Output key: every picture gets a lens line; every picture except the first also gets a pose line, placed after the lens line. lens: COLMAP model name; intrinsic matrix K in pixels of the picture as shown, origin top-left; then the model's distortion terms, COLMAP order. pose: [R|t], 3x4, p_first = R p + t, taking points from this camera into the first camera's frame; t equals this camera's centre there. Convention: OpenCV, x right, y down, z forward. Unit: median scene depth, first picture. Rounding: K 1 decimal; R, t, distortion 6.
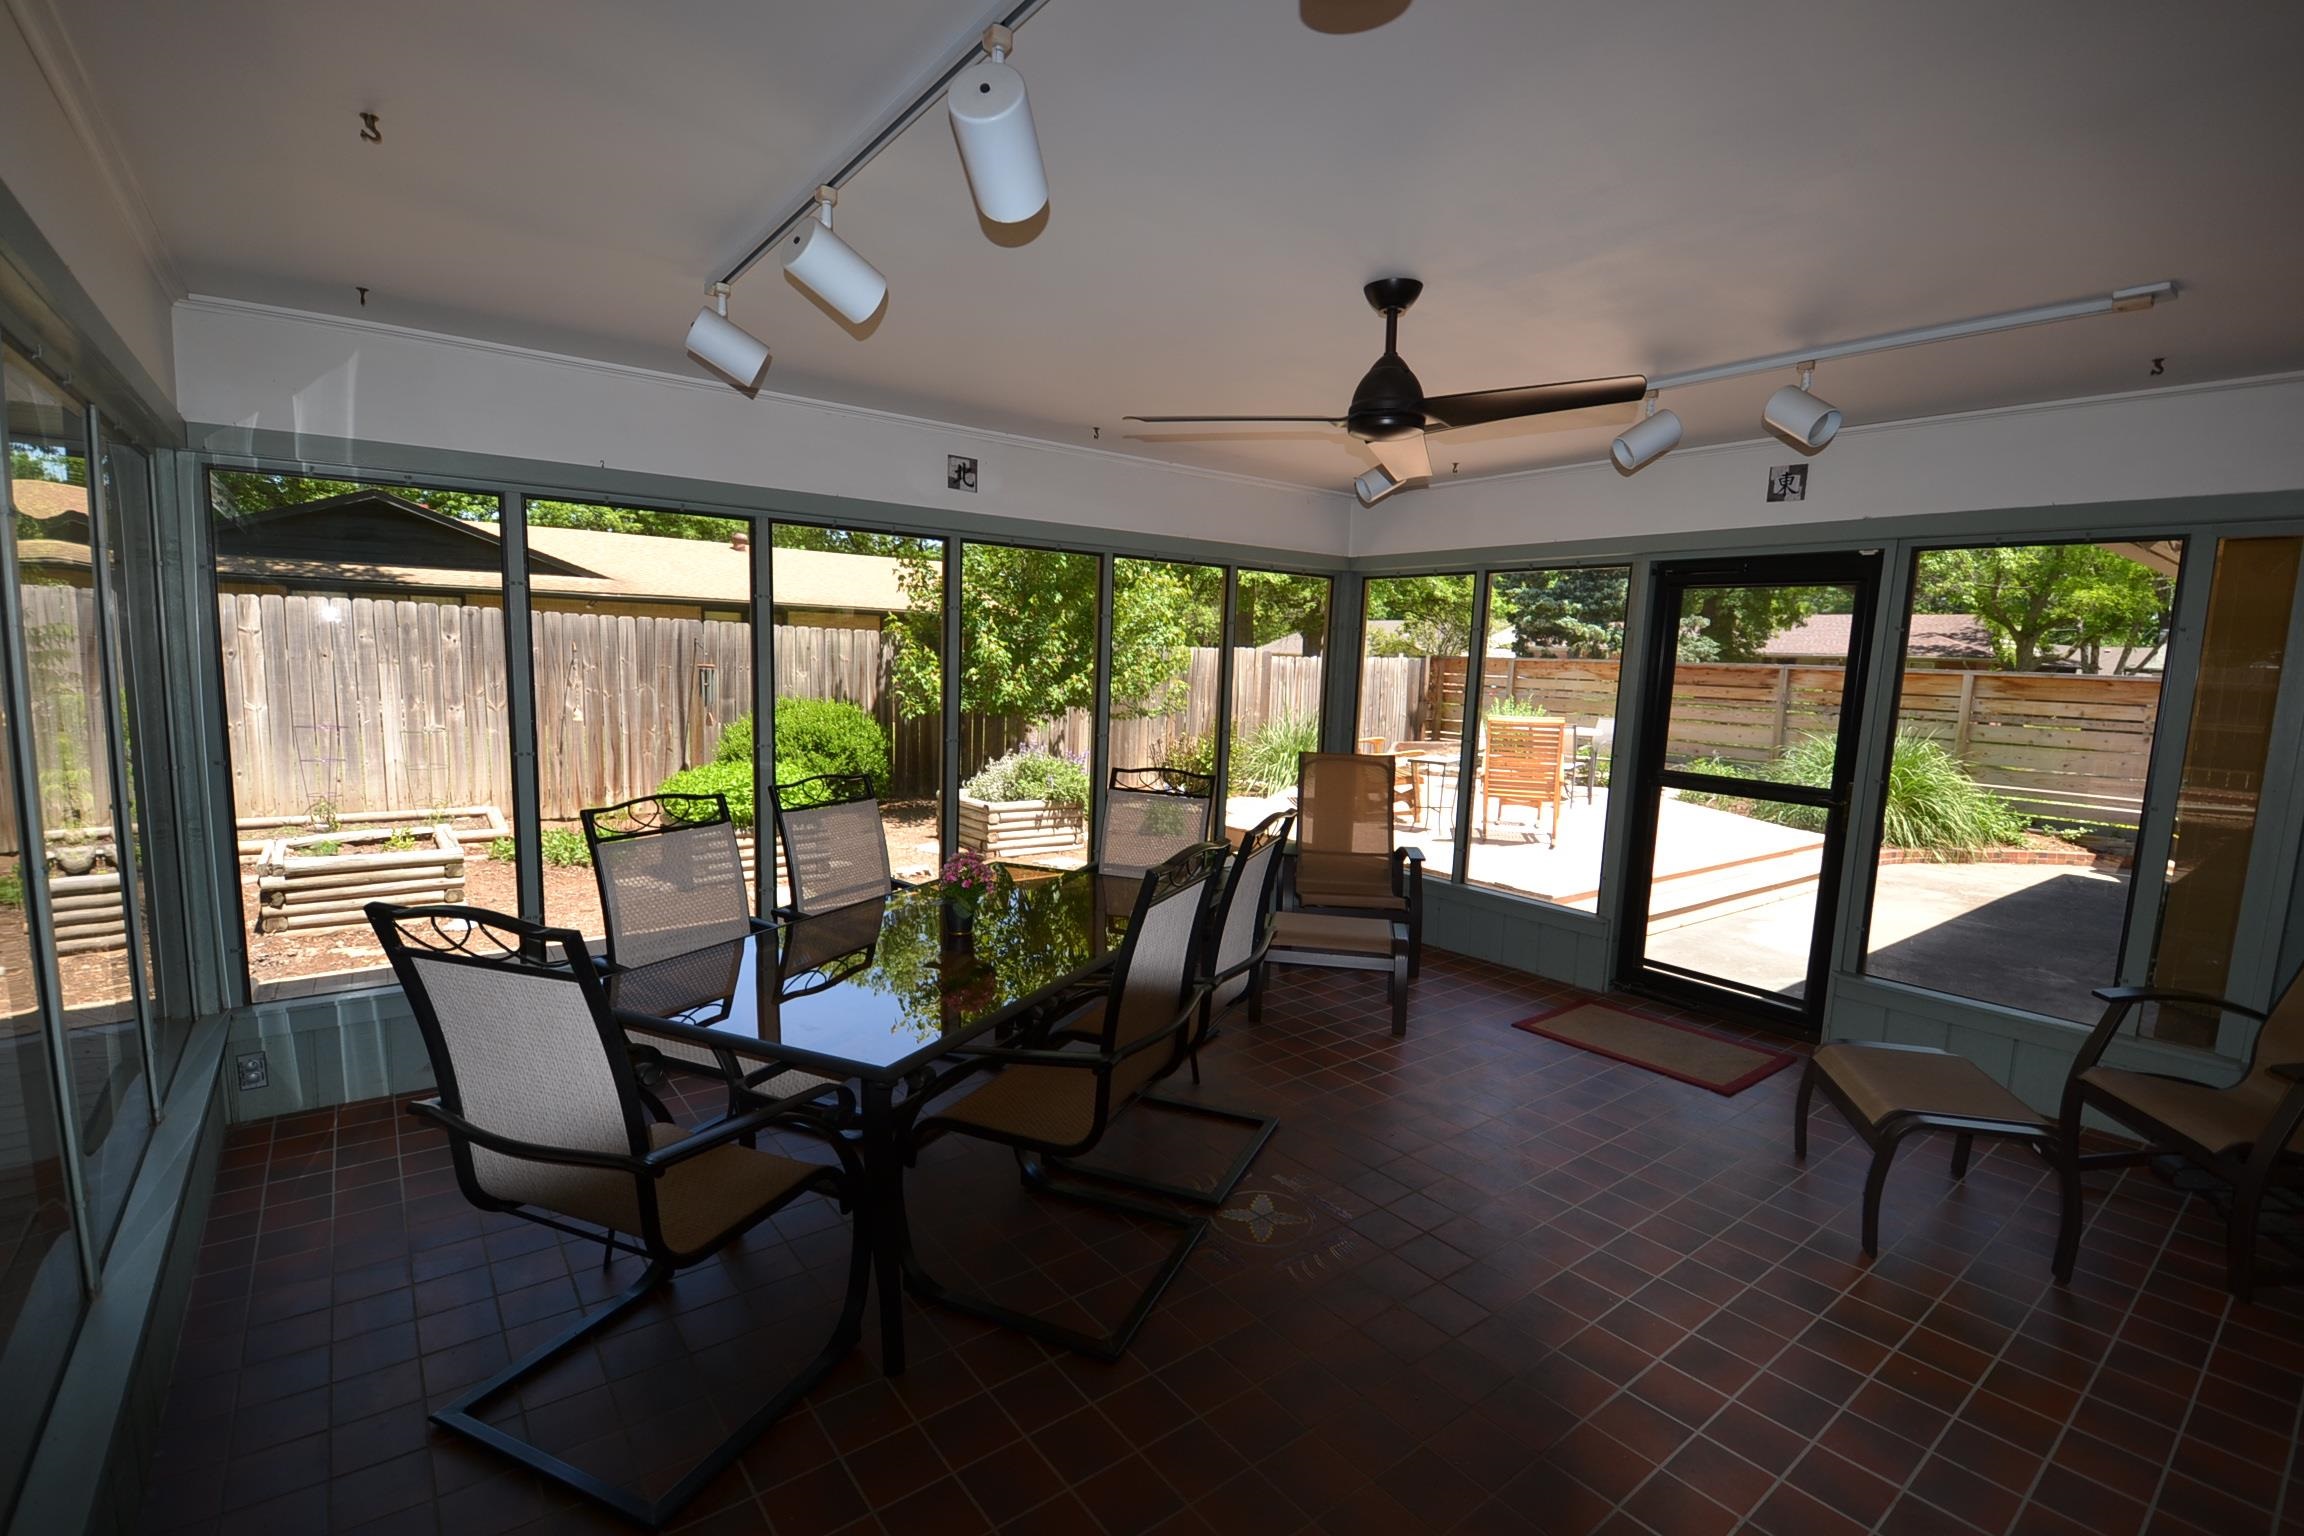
lens RADIAL K [[1021.7, 0, 1147.5], [0, 1021.7, 787.9], [0, 0, 1]] dist [0.024765, -0.028815]
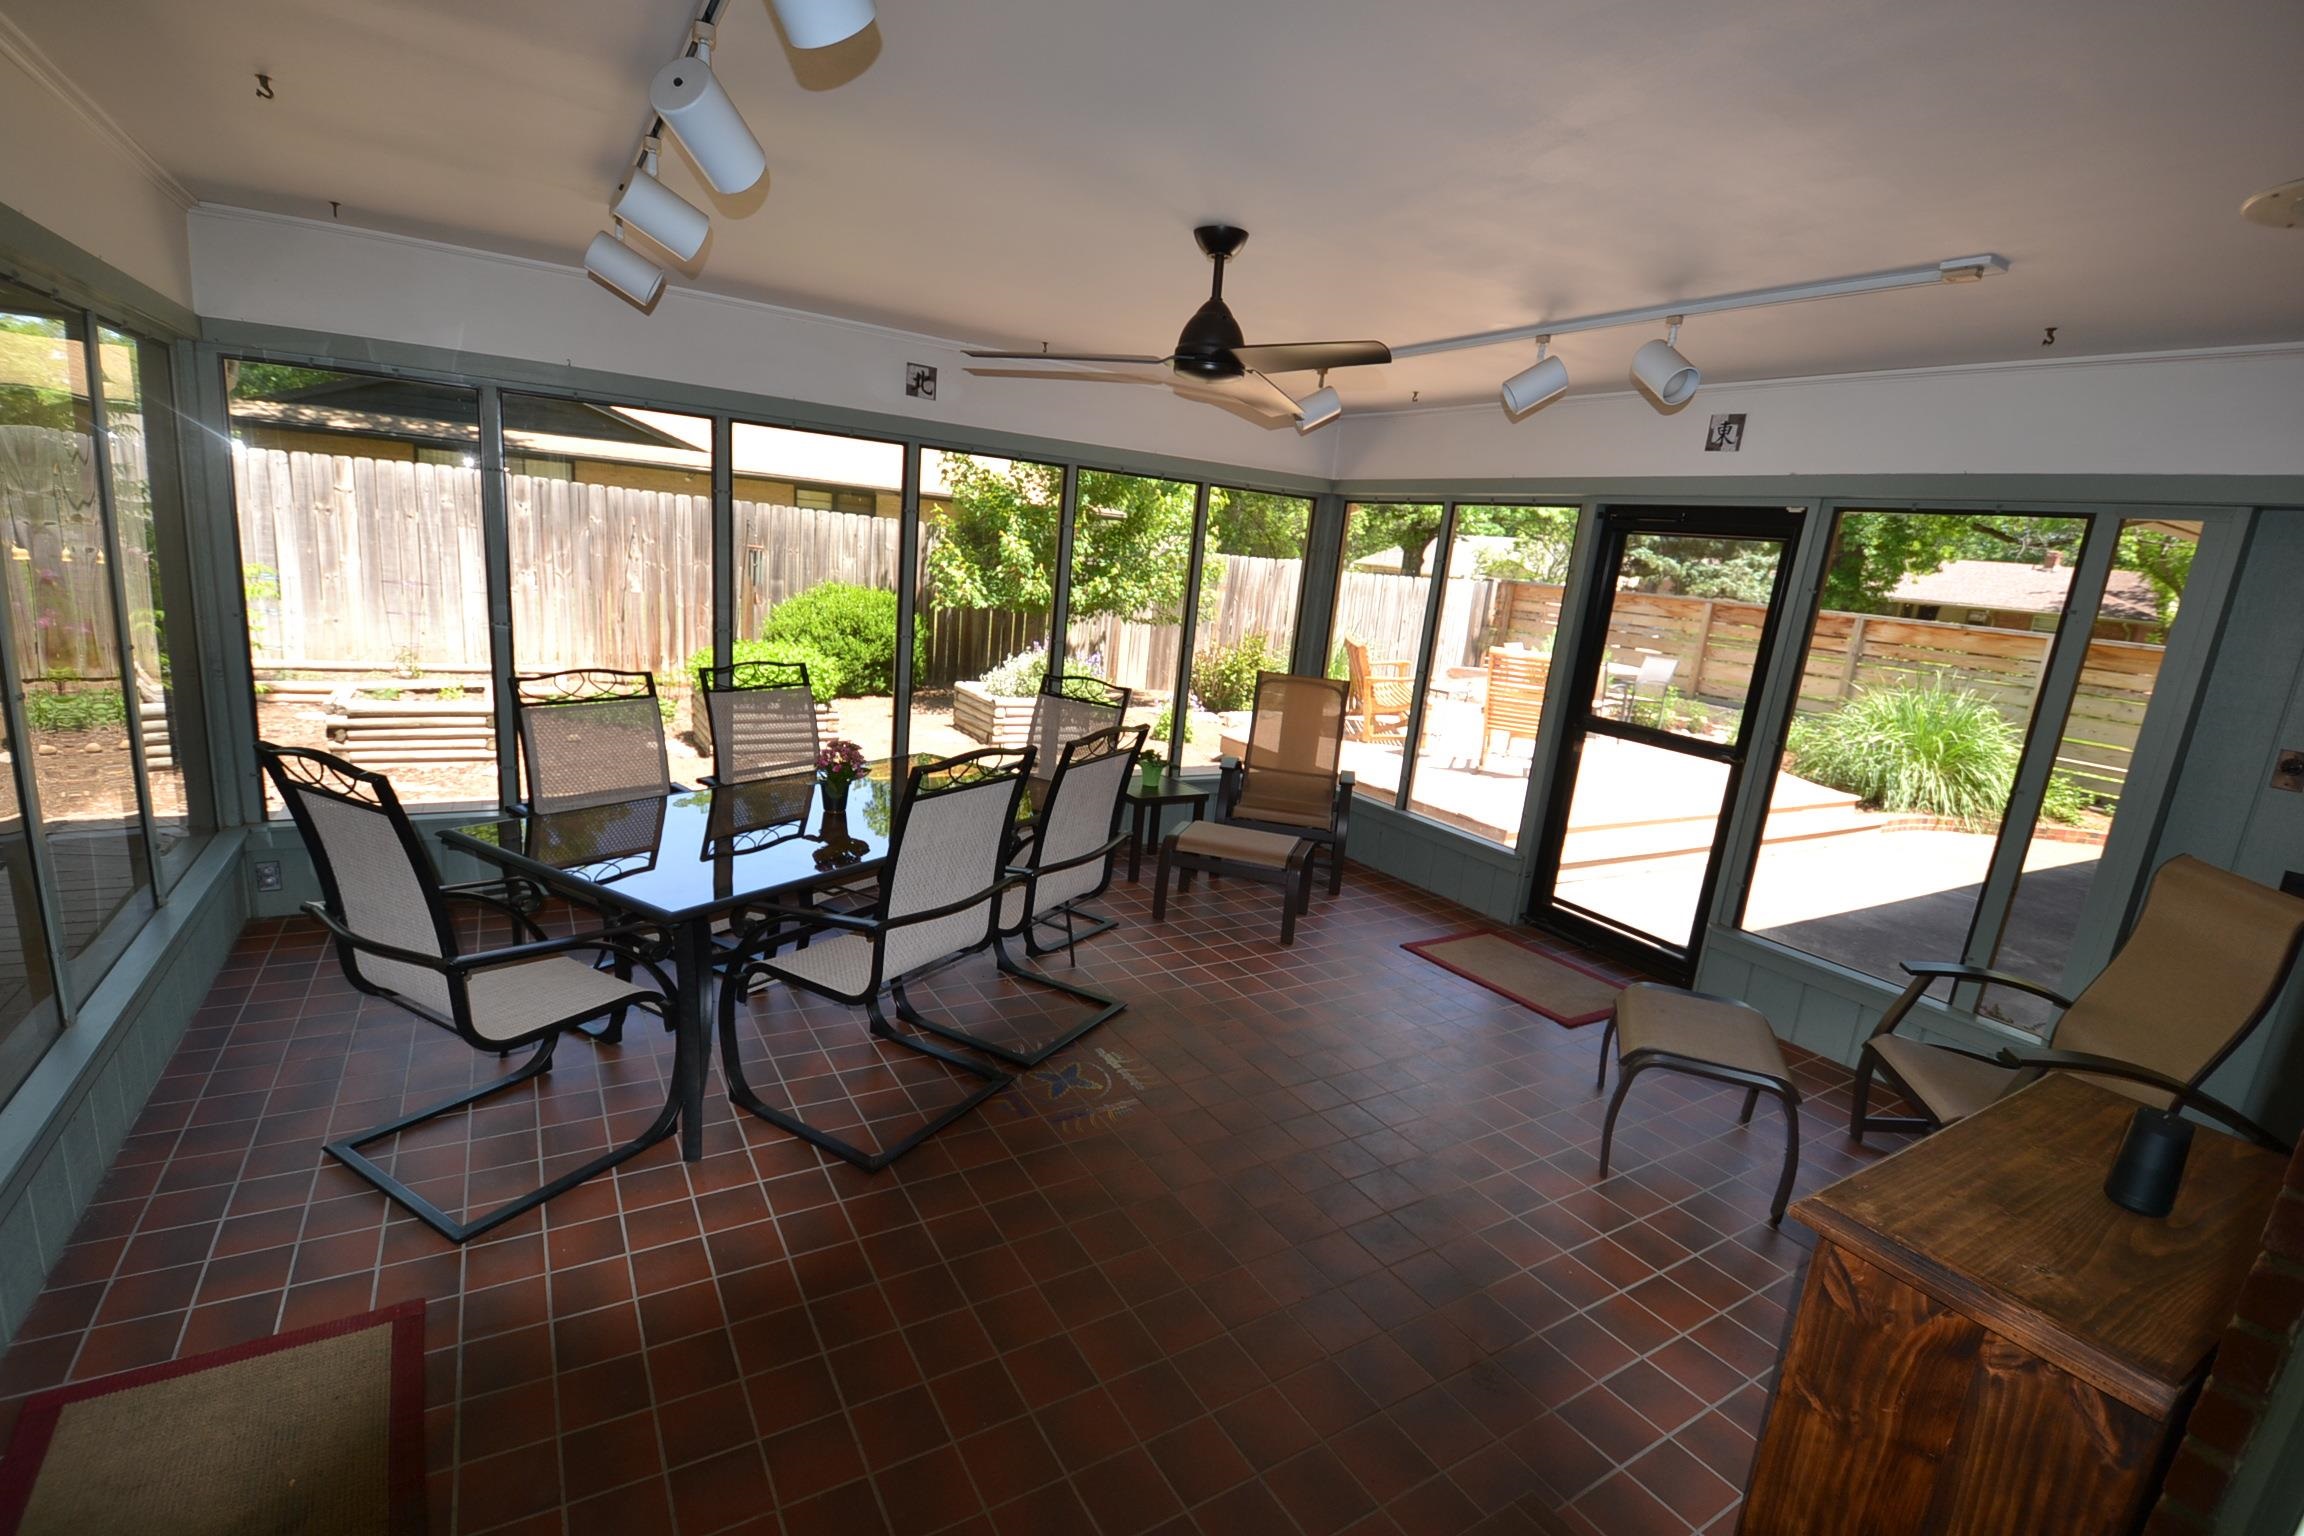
lens RADIAL K [[1021.7, 0, 1147.5], [0, 1021.7, 787.9], [0, 0, 1]] dist [0.024765, -0.028815]
pose [[0.992338, 0.082938, -0.091579, 0.129138], [-0.073860, 0.992400, 0.098417, -0.010346], [0.099045, -0.090899, 0.990922, -0.039475]]
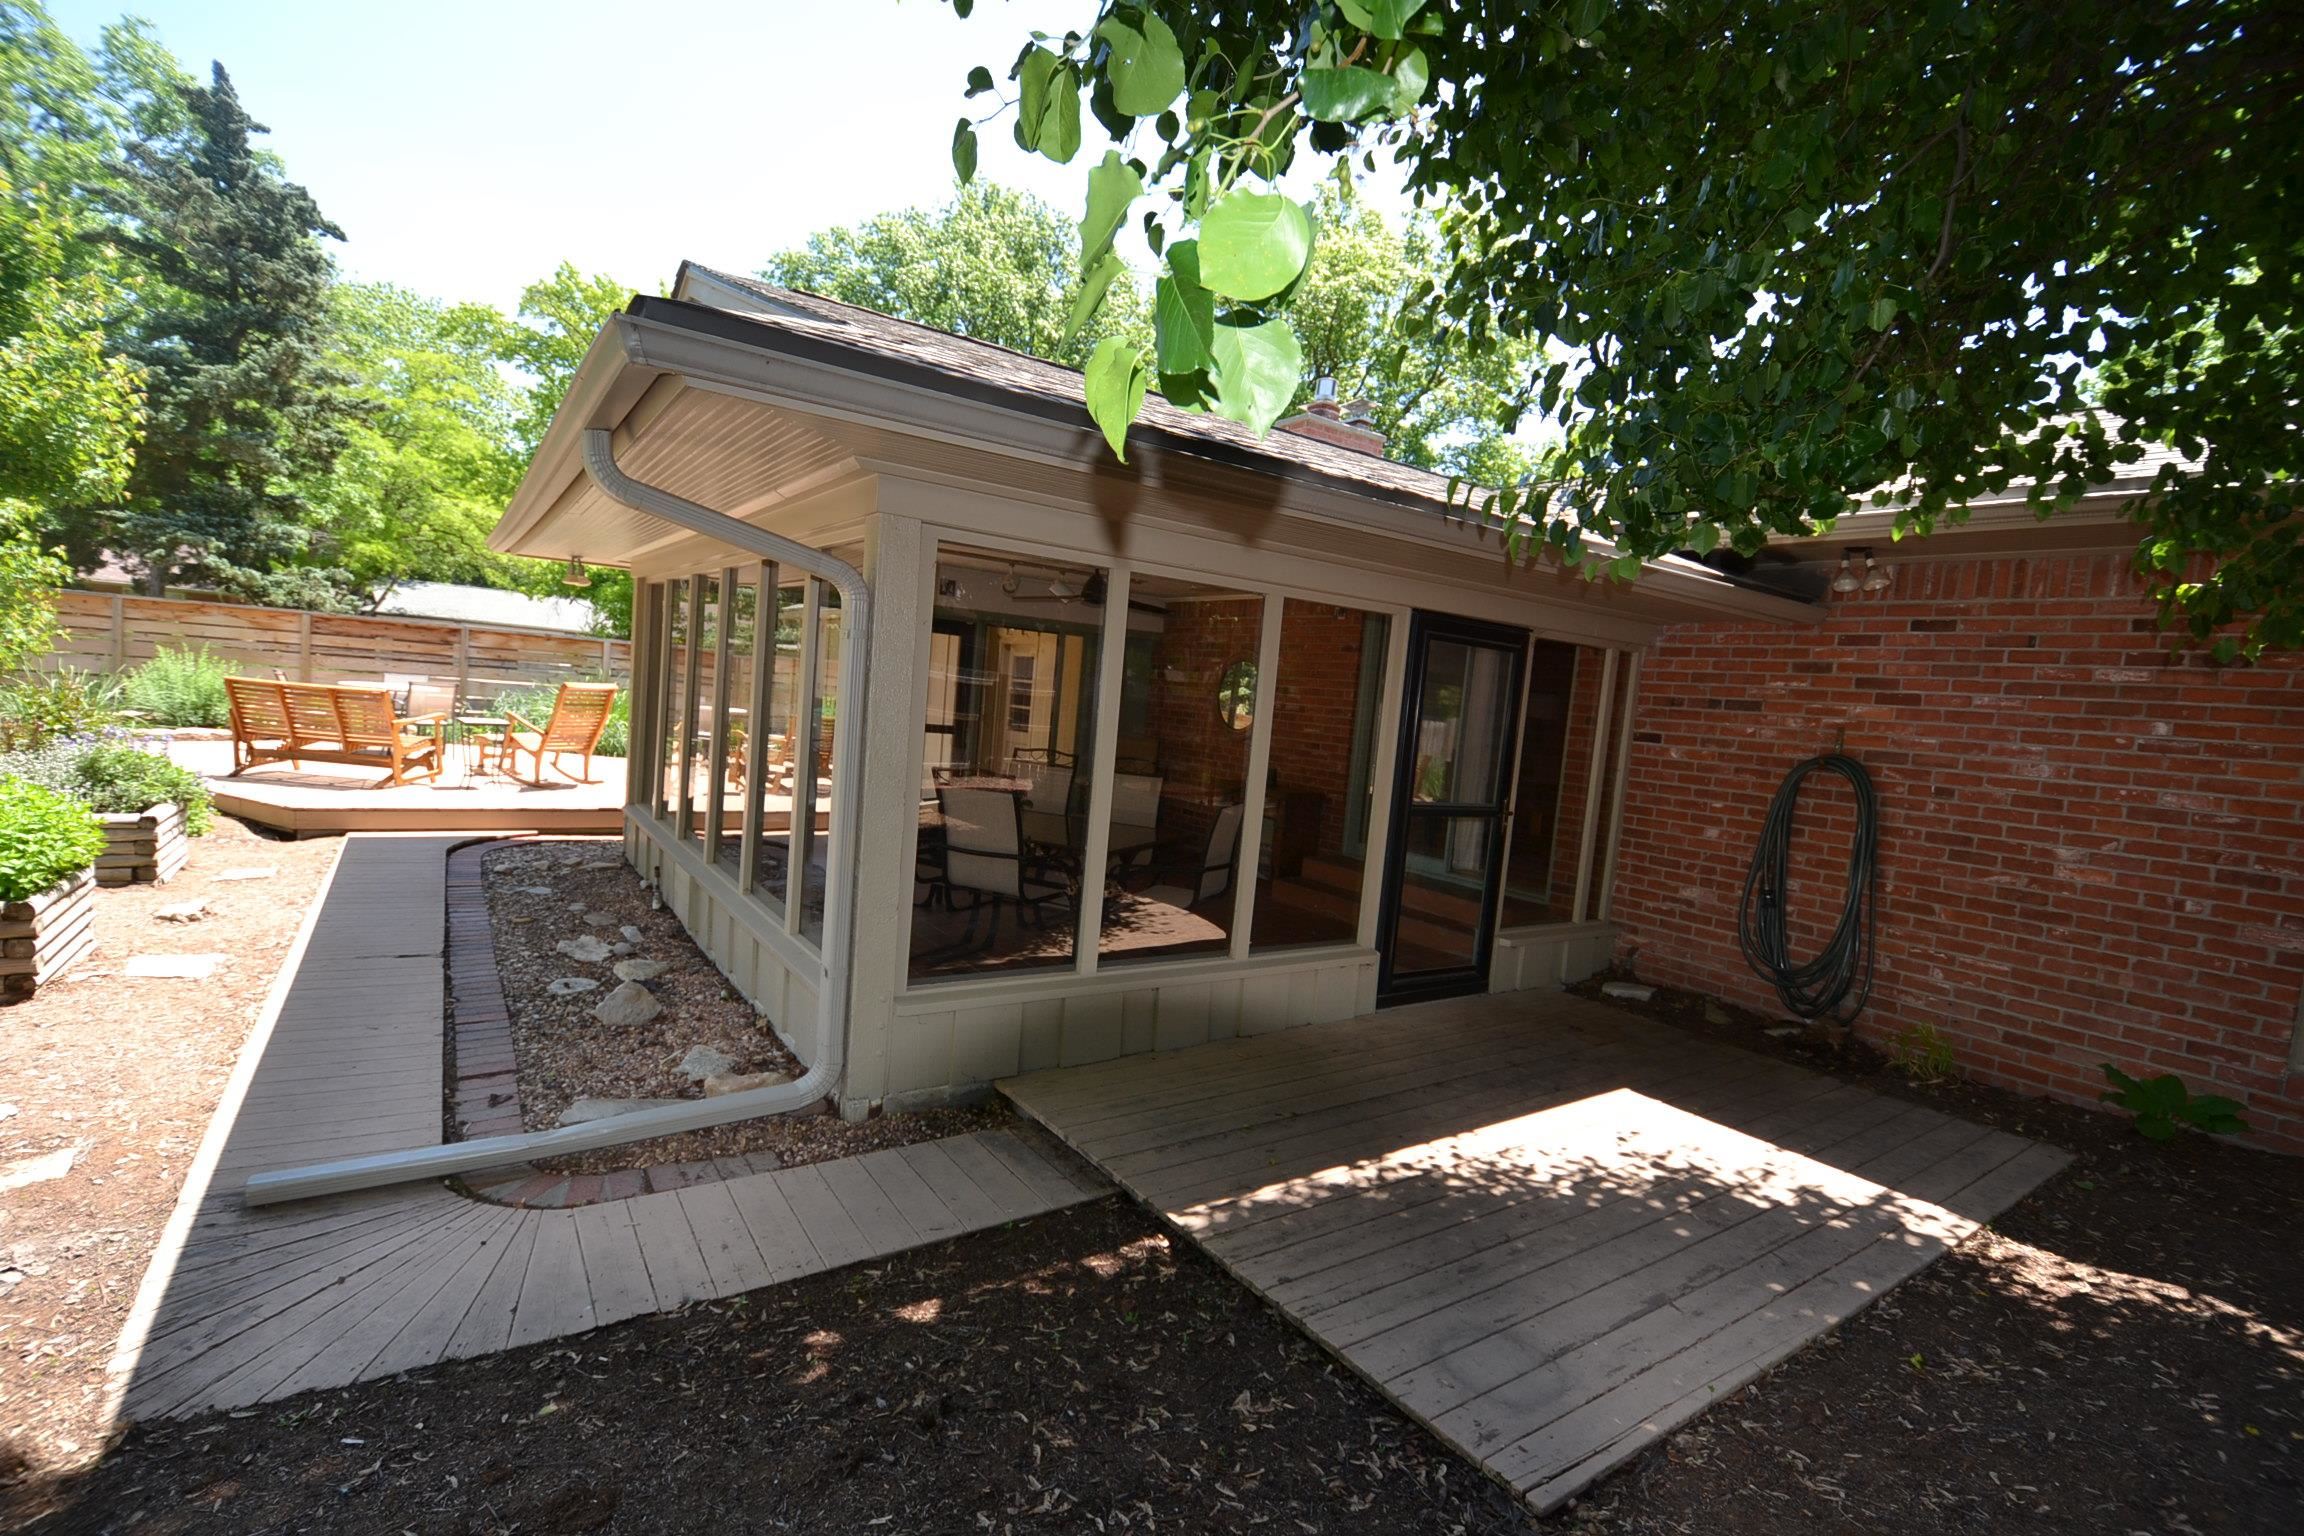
lens RADIAL K [[1021.7, 0, 1147.5], [0, 1021.7, 787.9], [0, 0, 1]] dist [0.024765, -0.028815]
pose [[0.055540, -0.119621, 0.991265, -1.063163], [0.043986, 0.992127, 0.117261, -0.072814], [-0.997487, 0.037089, 0.060365, 0.301209]]
